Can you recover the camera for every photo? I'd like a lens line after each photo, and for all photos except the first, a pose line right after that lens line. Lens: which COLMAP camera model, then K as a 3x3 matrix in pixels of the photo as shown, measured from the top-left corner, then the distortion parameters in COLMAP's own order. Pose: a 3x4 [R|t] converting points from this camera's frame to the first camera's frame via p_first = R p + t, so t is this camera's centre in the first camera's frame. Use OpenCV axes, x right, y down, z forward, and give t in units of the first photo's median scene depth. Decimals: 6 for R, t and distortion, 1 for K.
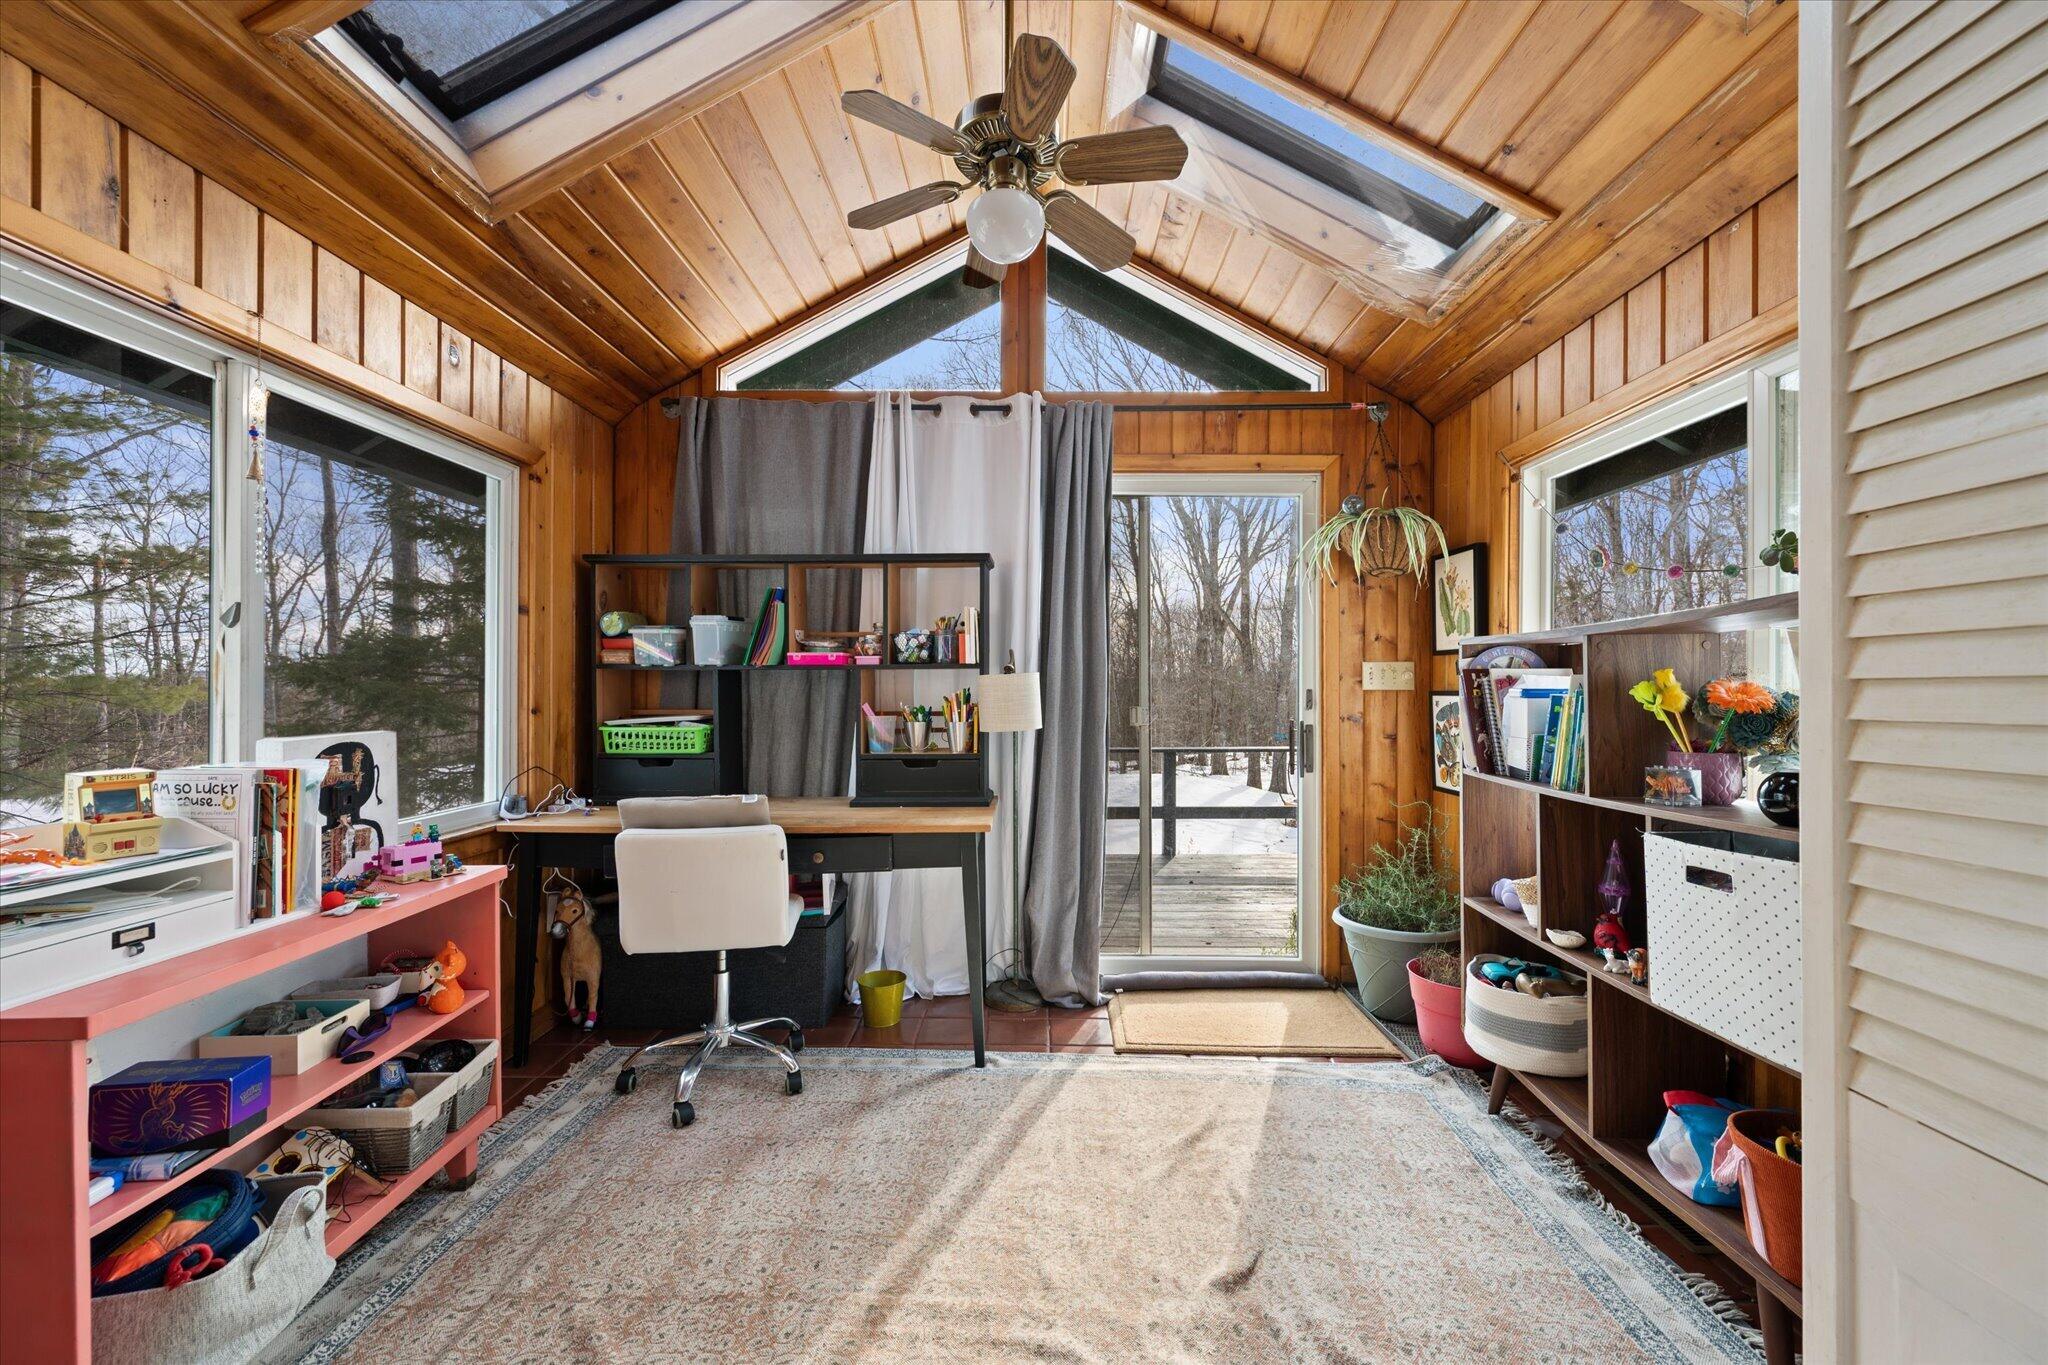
lens RADIAL K [[801.3, 0, 1024.0], [0, 801.3, 687.0], [0, 0, 1]] dist [0.000465, -0.000831]
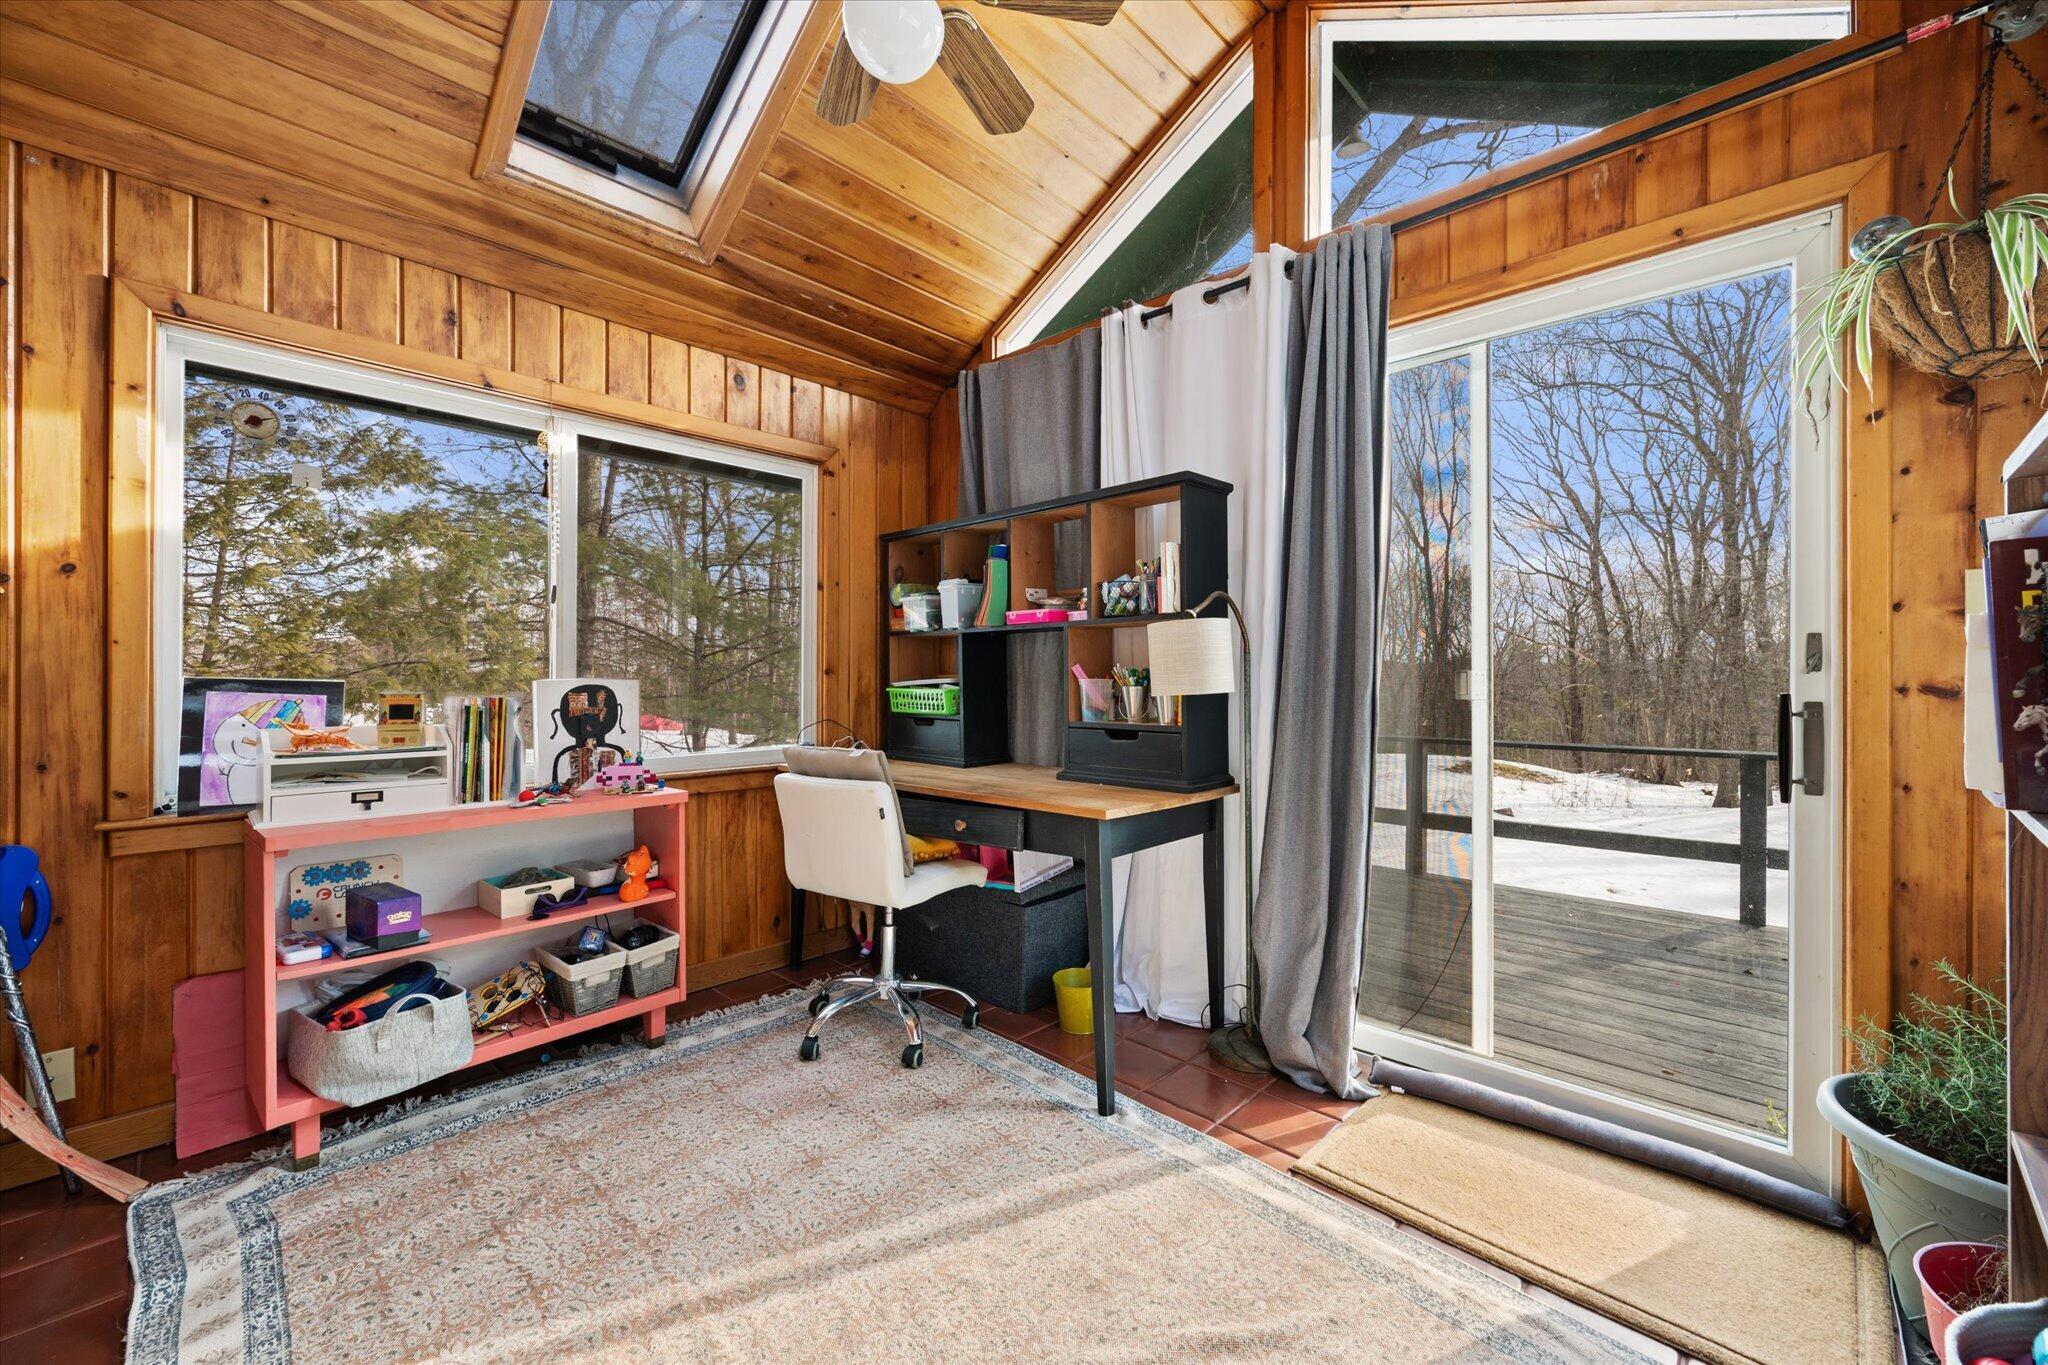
lens RADIAL K [[801.3, 0, 1025.7], [0, 801.3, 677.1], [0, 0, 1]] dist [0.000465, -0.000831]
pose [[0.735747, 0.000183, -0.677257, 0.403172], [-0.000364, 1.000000, -0.000126, 0.038147], [0.677257, 0.000339, 0.735747, 0.342737]]
